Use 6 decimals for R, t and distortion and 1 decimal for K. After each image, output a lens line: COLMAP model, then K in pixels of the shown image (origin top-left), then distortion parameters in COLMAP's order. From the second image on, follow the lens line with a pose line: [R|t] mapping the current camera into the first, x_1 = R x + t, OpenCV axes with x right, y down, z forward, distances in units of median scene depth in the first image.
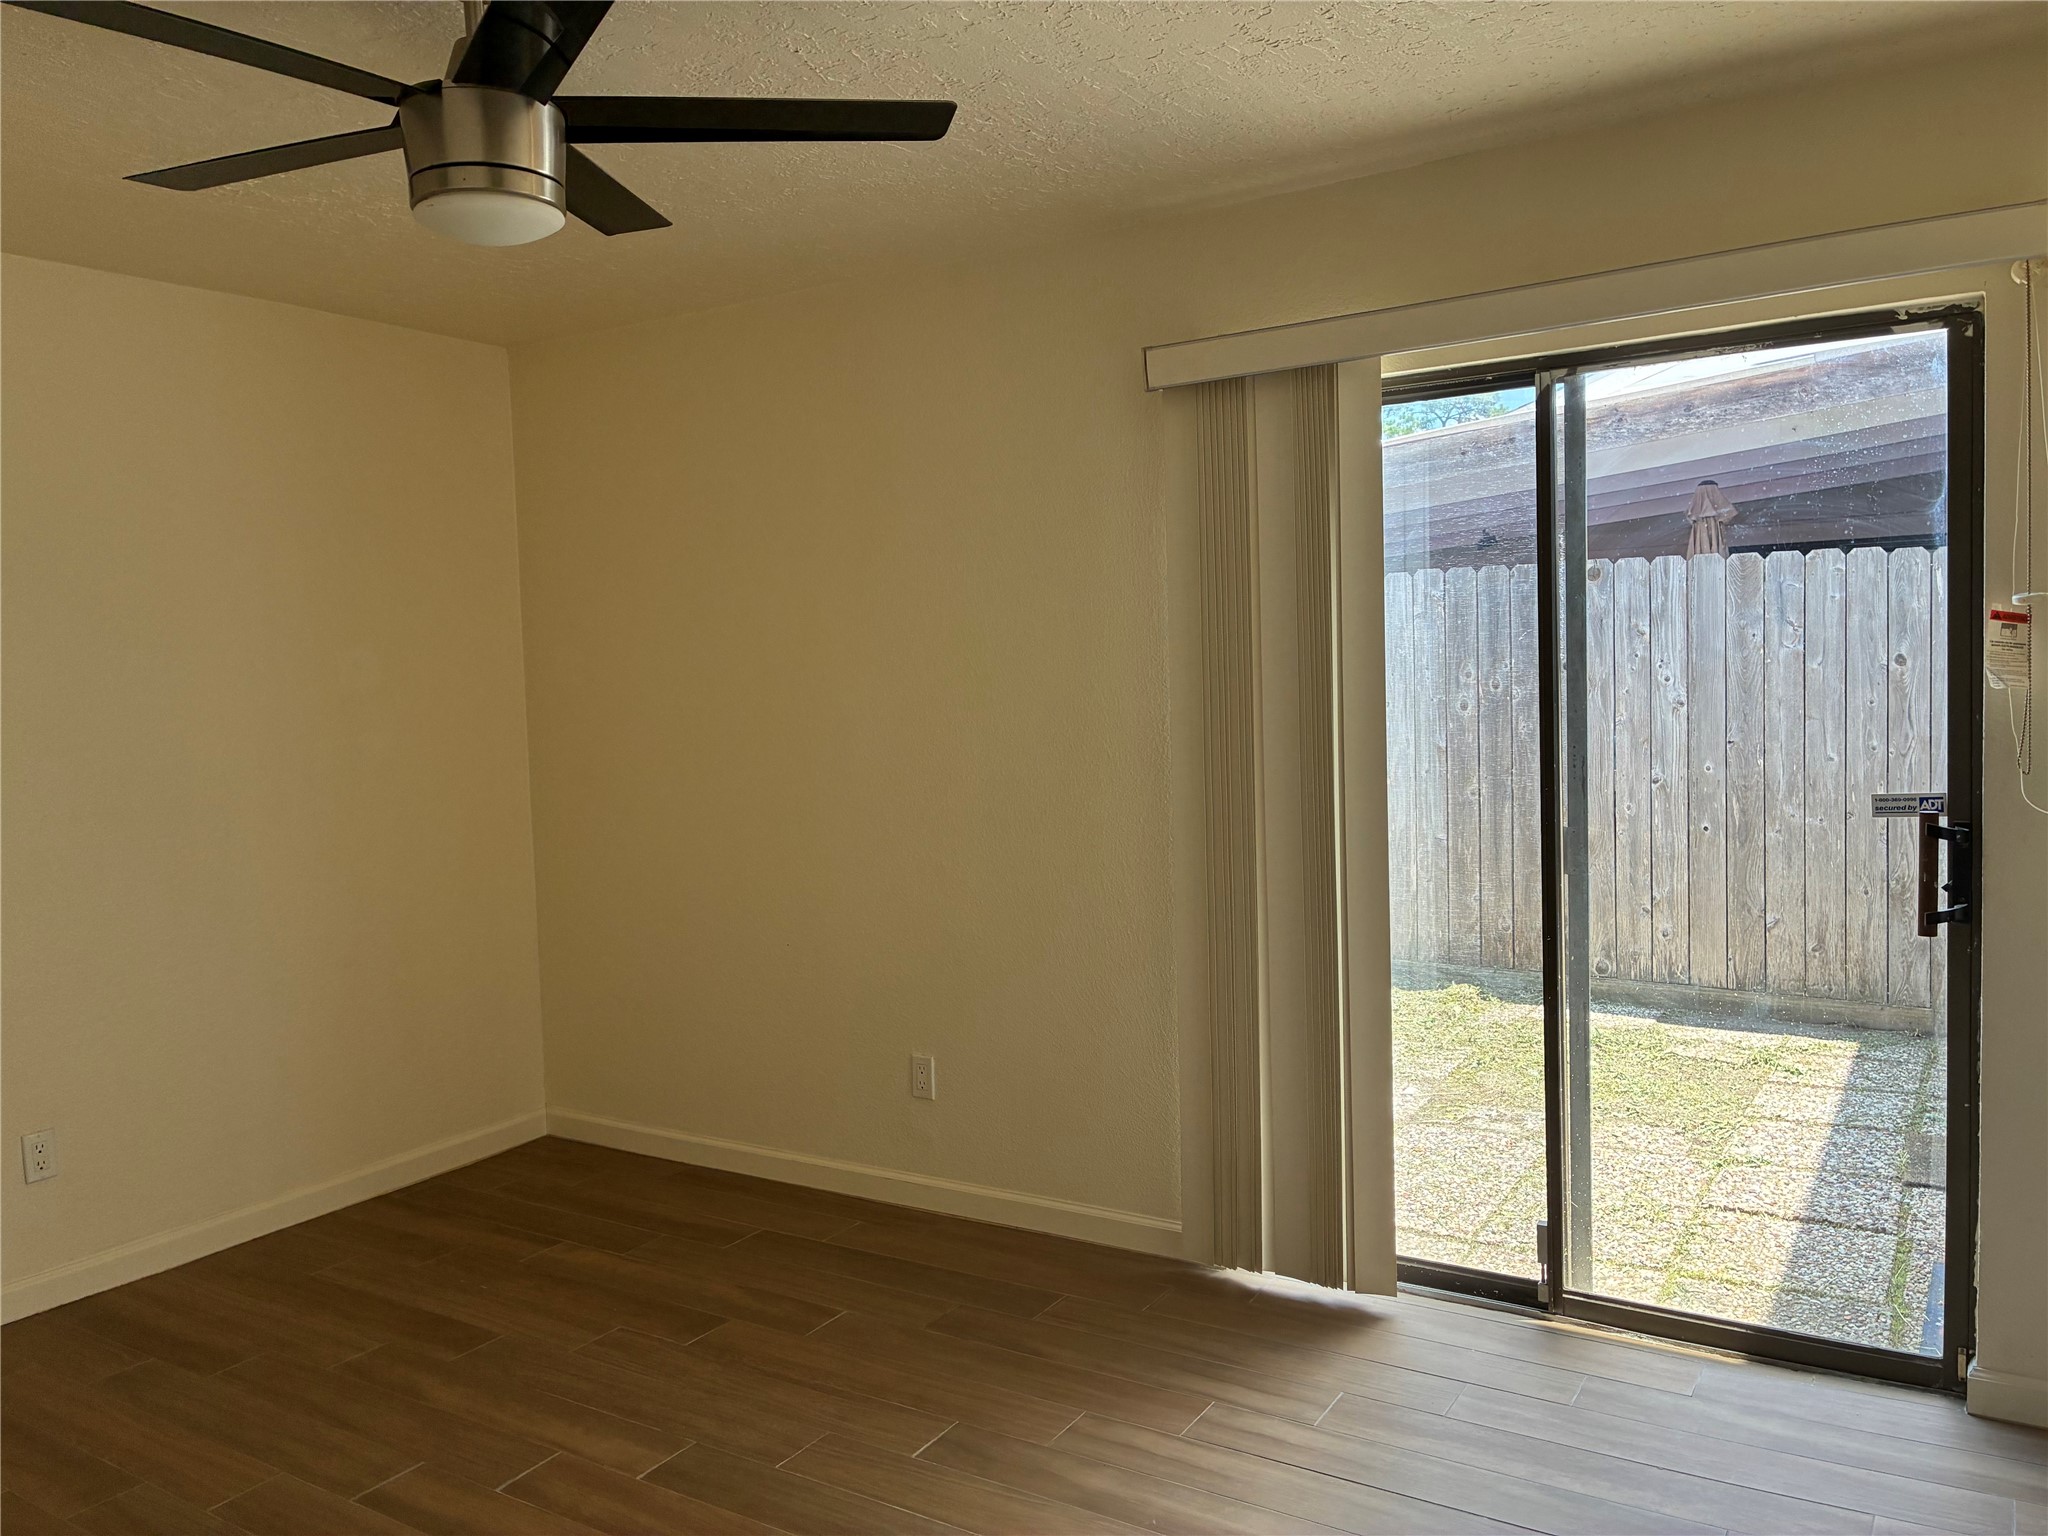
lens RADIAL K [[1603.5, 0, 1024.0], [0, 1603.5, 768.0], [0, 0, 1]] dist [0.077480, -0.125004]
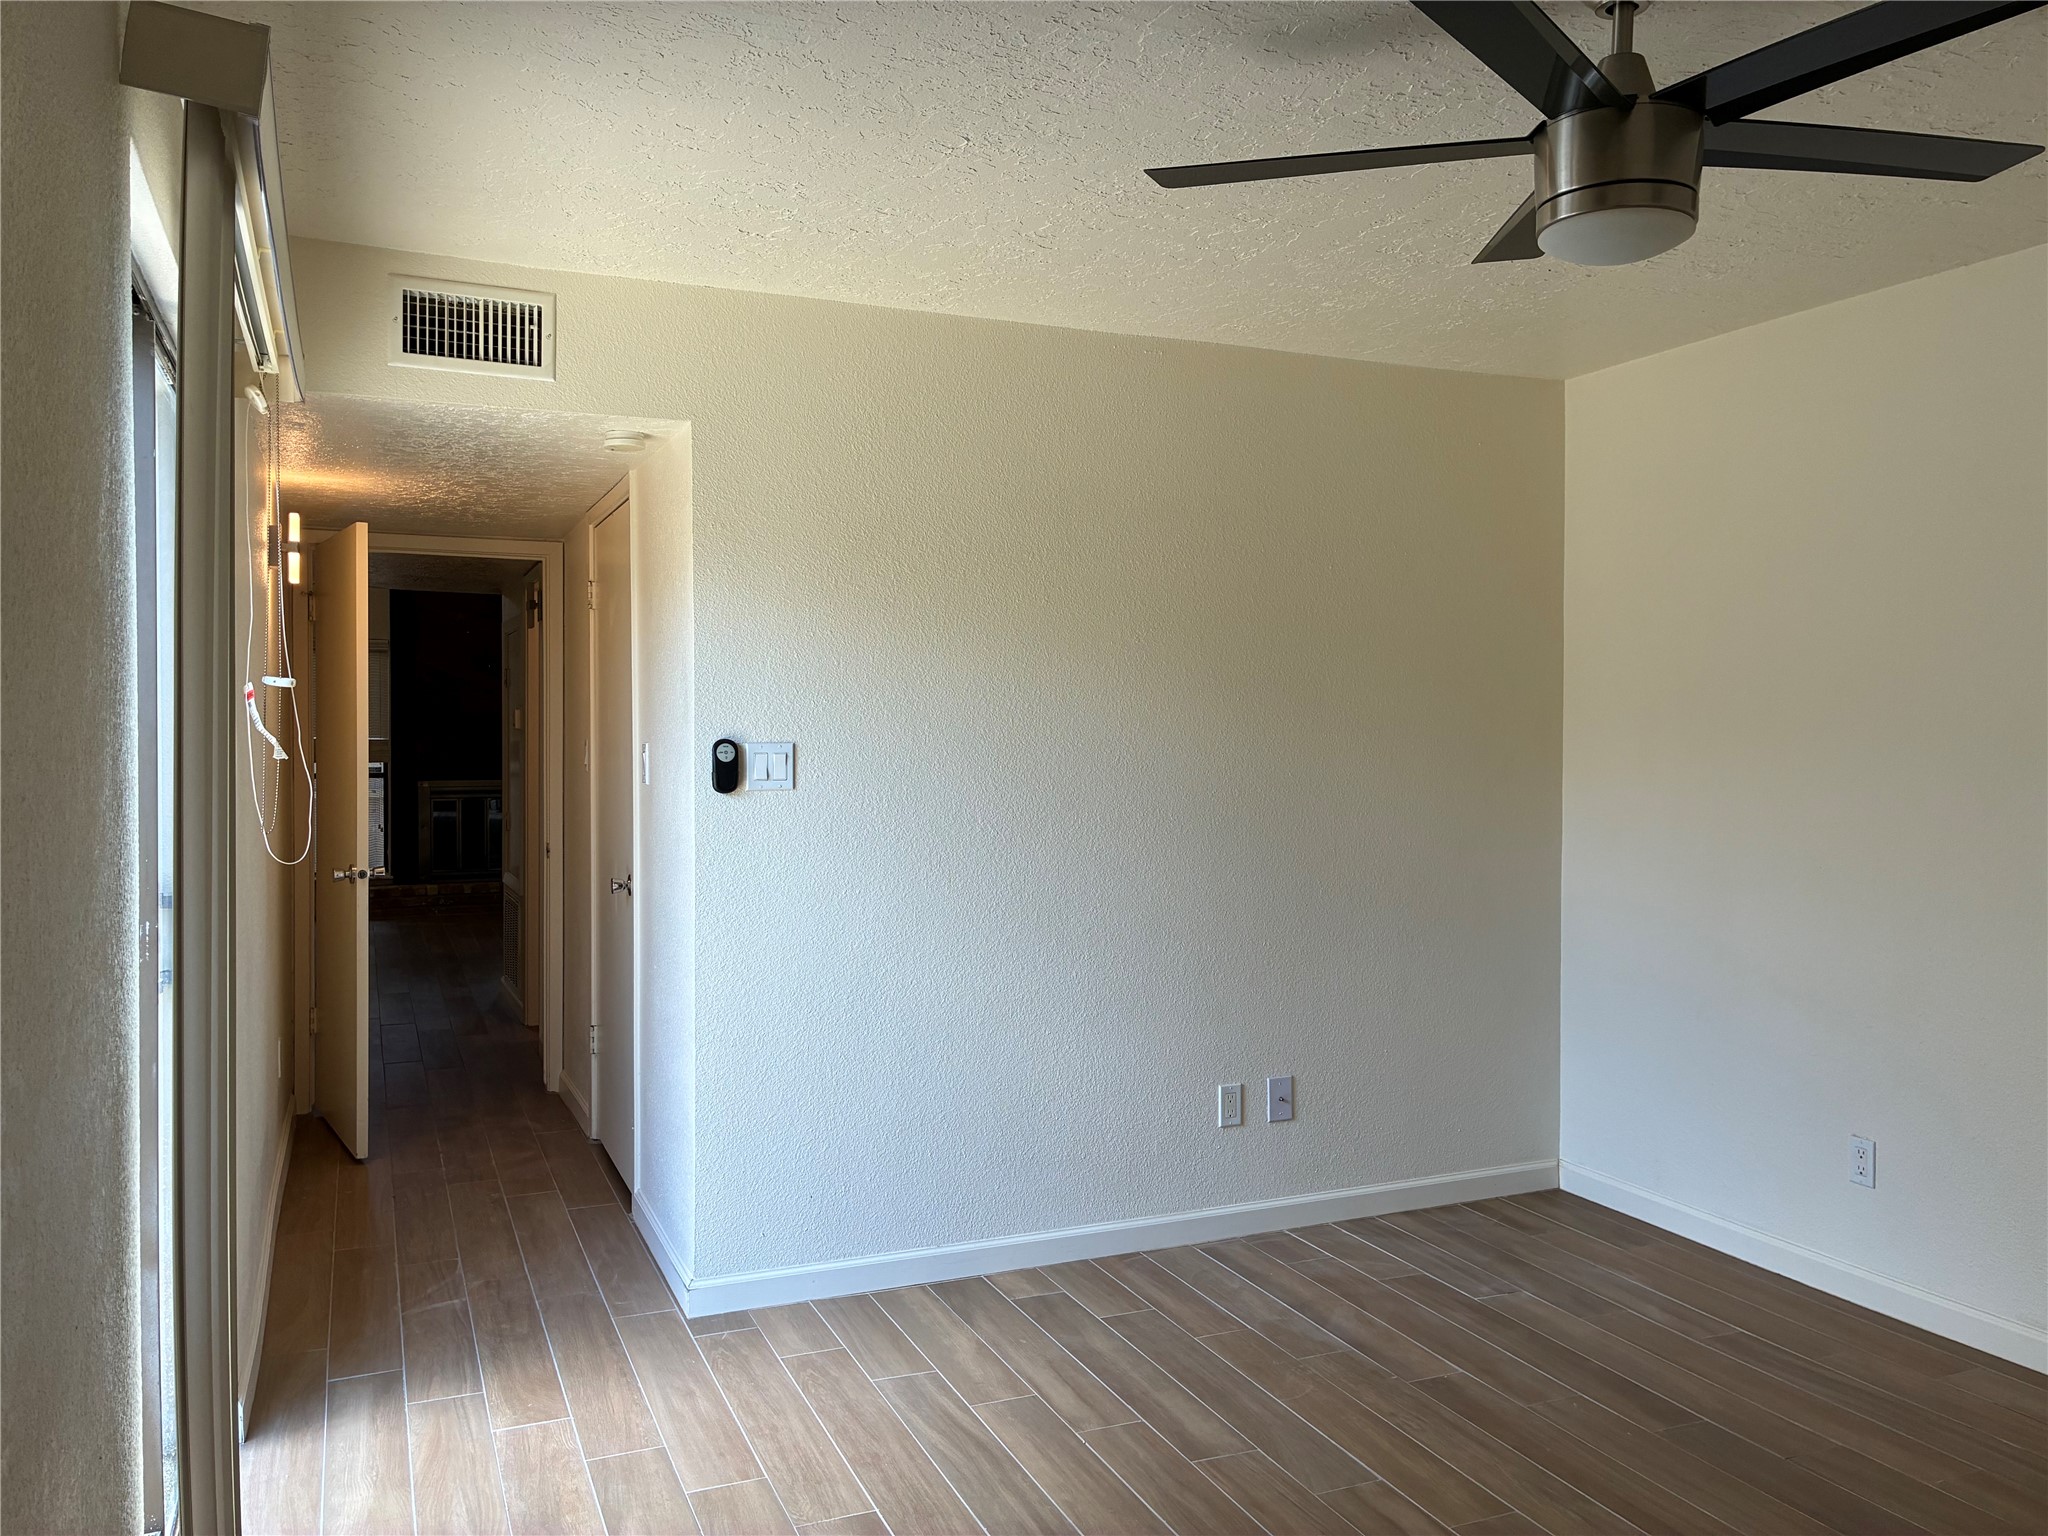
lens RADIAL K [[1518.9, 0, 1024.0], [0, 1518.9, 768.0], [0, 0, 1]] dist [0.055733, -0.094528]
pose [[-0.845026, 0.025267, 0.534128, -0.346428], [0.063399, 0.996572, 0.053158, -0.054831], [-0.530954, 0.078783, -0.843731, 1.371159]]
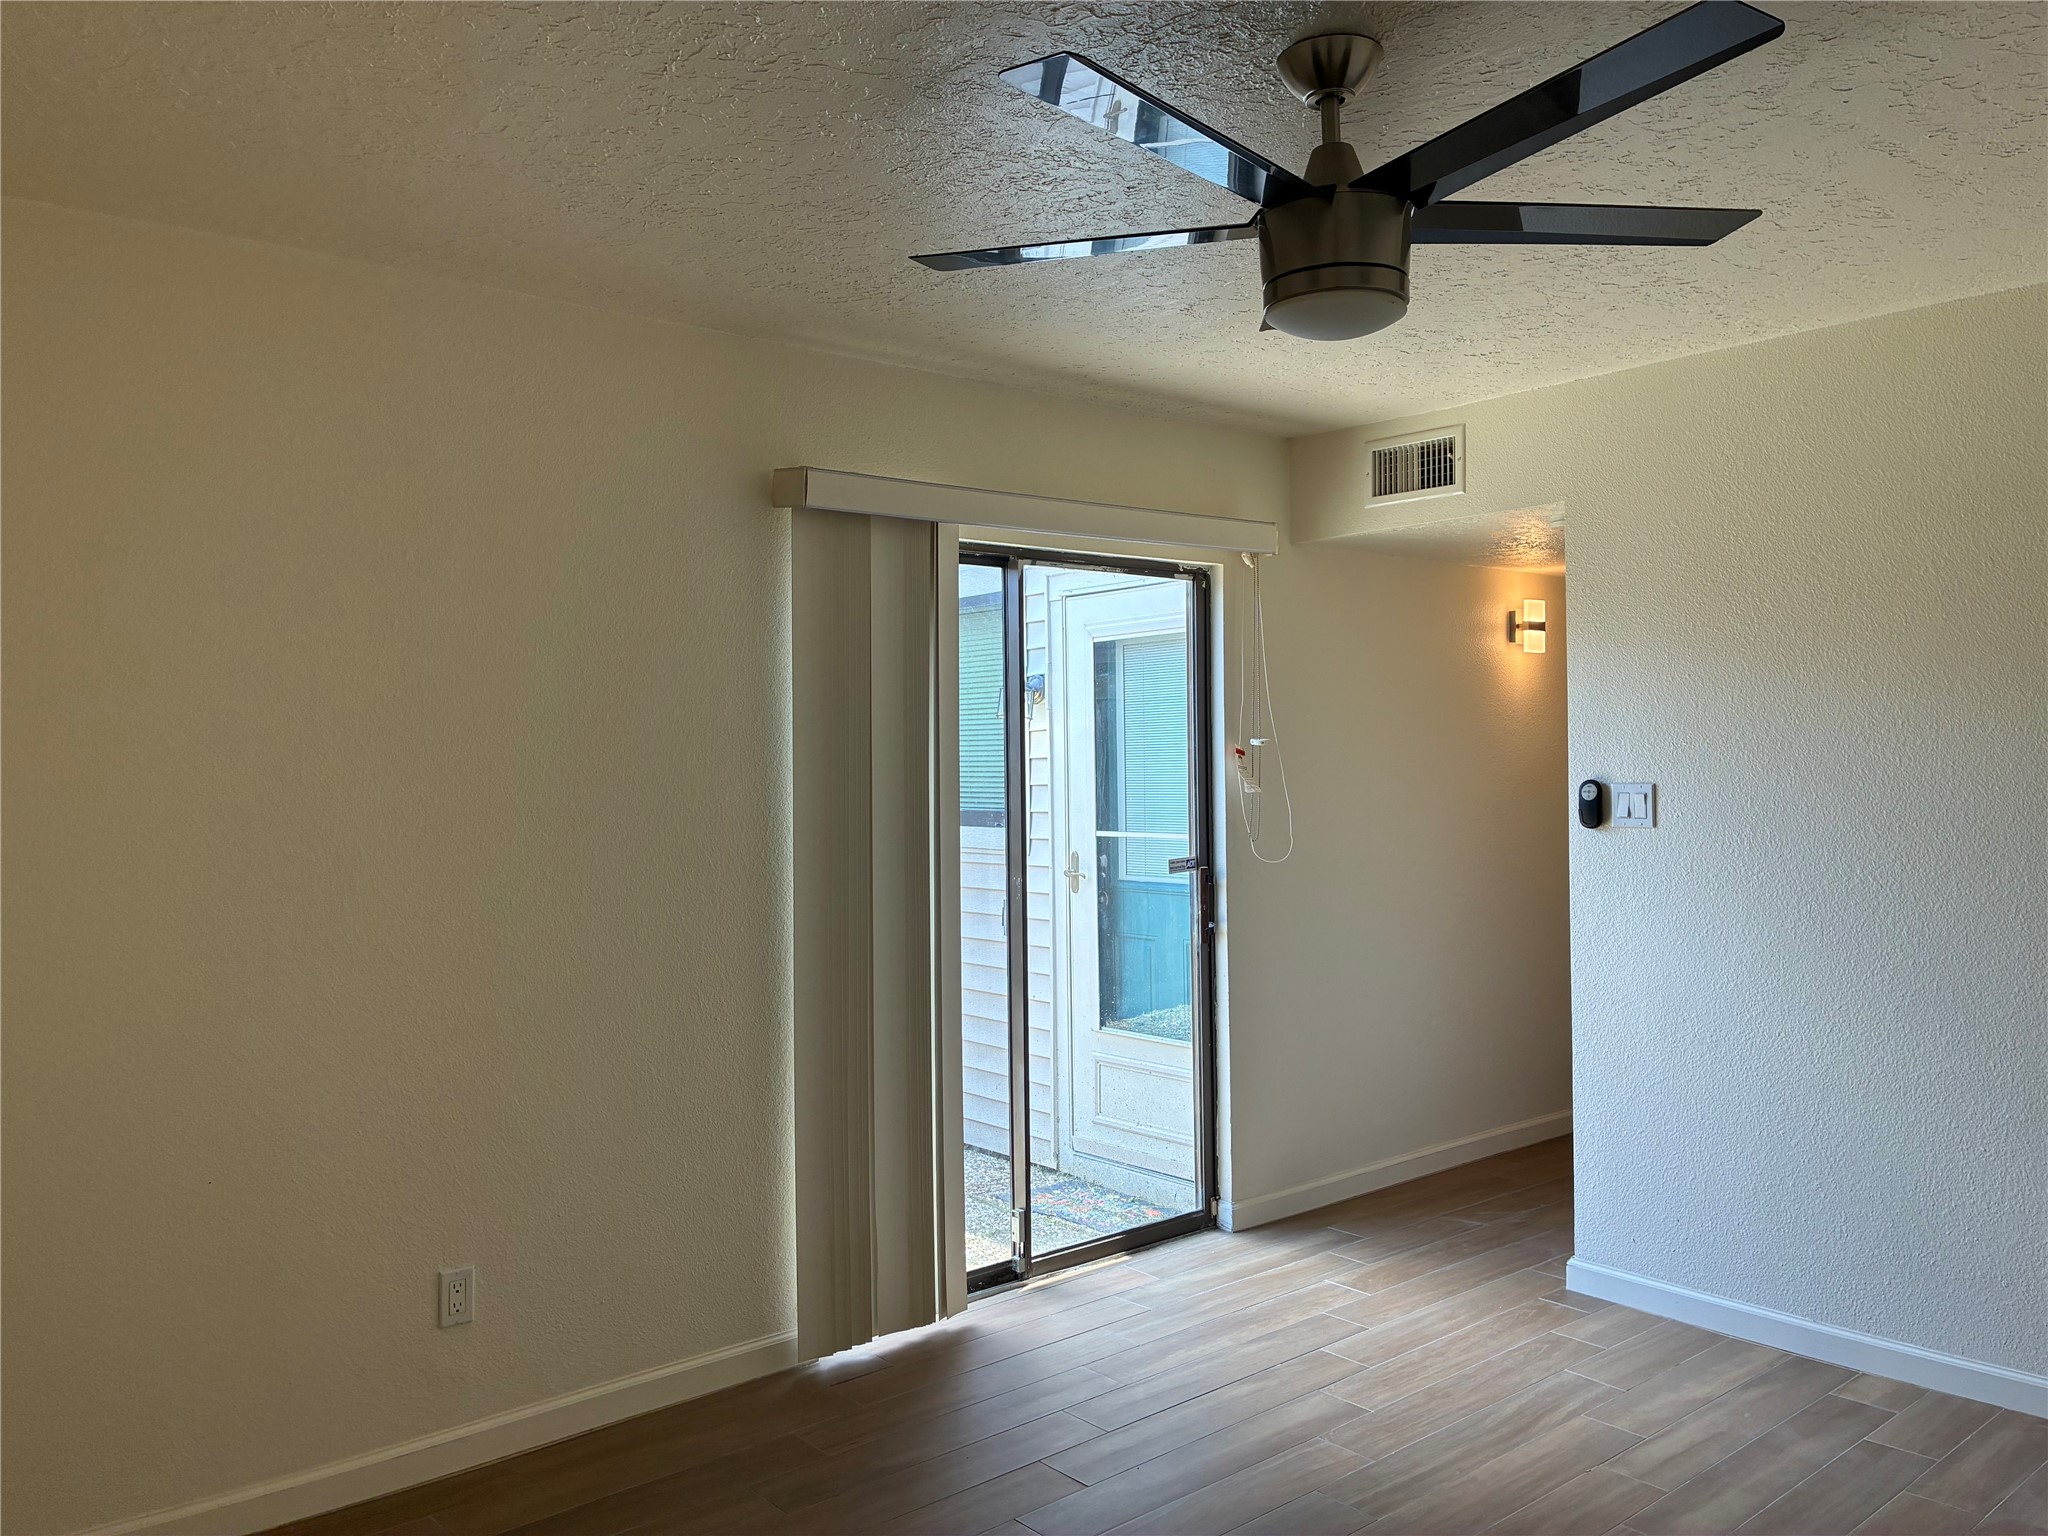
lens RADIAL K [[1603.5, 0, 1024.0], [0, 1603.5, 768.0], [0, 0, 1]] dist [0.077480, -0.125004]
pose [[0.275402, 0.021505, 0.961089, -0.947868], [0.065195, 0.997030, -0.040991, -0.016982], [-0.959116, 0.073947, 0.273182, 0.639375]]
